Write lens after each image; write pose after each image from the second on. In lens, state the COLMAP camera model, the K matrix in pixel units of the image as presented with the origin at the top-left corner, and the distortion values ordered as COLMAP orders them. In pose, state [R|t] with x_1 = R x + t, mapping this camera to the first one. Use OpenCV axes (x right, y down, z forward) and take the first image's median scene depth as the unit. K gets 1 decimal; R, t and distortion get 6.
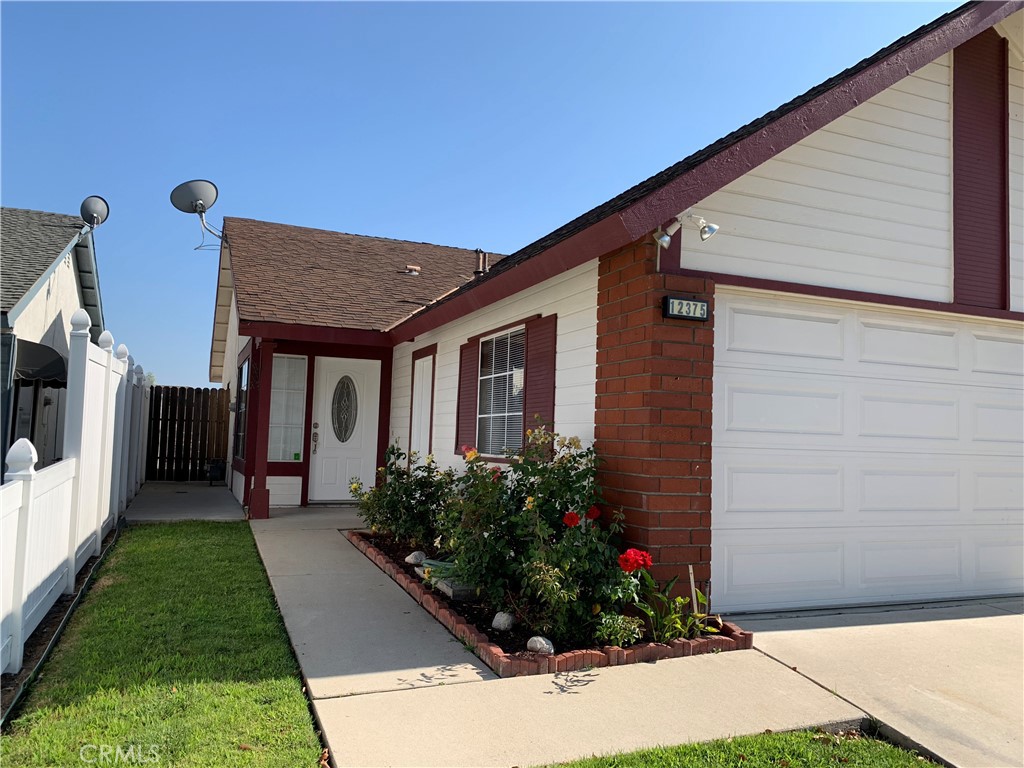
lens RADIAL K [[782.0, 0, 509.7], [0, 782.0, 393.2], [0, 0, 1]] dist [0.006229, -0.007914]
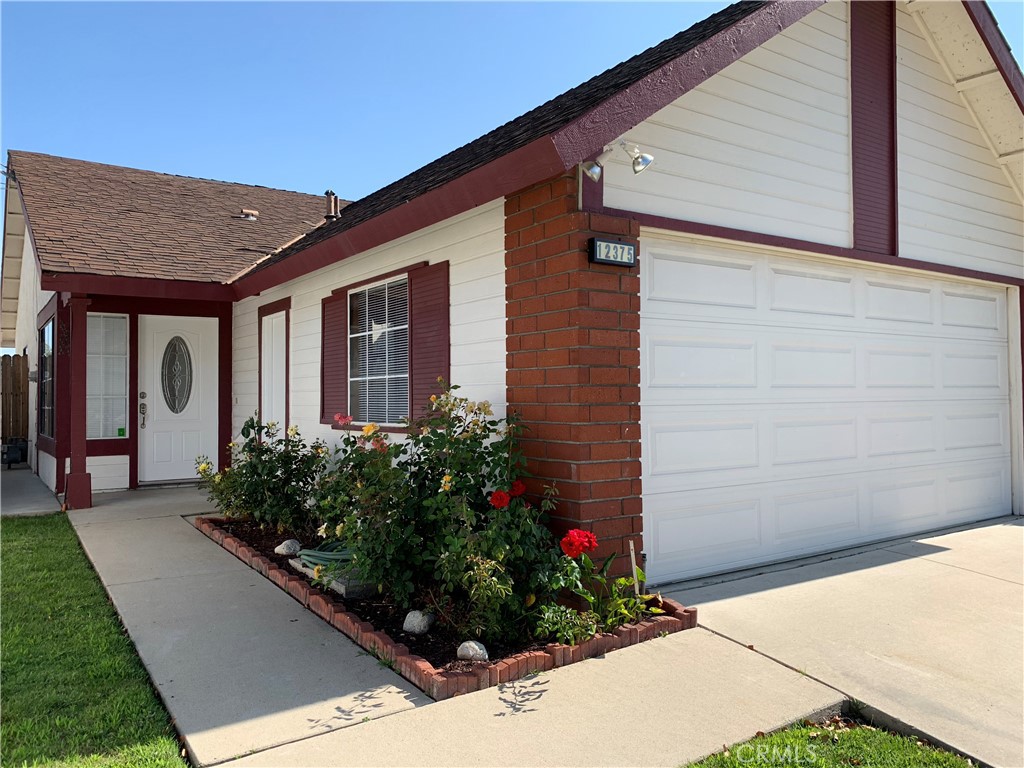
lens RADIAL K [[782.0, 0, 519.4], [0, 782.0, 384.5], [0, 0, 1]] dist [0.006229, -0.007914]
pose [[0.974766, -0.036266, 0.220262, -0.060773], [0.025934, 0.998431, 0.049621, -0.004275], [-0.221716, -0.042657, 0.974178, 0.123744]]
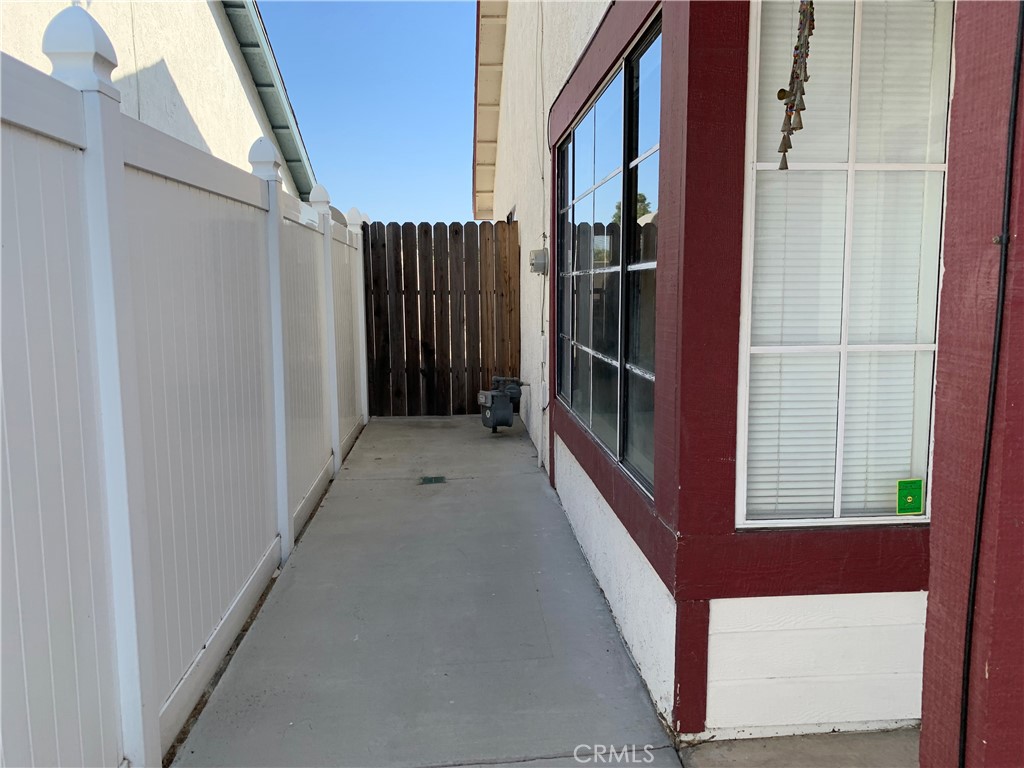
lens RADIAL K [[782.0, 0, 514.8], [0, 782.0, 373.6], [0, 0, 1]] dist [0.006229, -0.007914]
pose [[0.950005, -0.004599, -0.312201, -0.550734], [0.059628, 0.984161, 0.166948, 0.016405], [0.306488, -0.177217, 0.935232, 1.407059]]
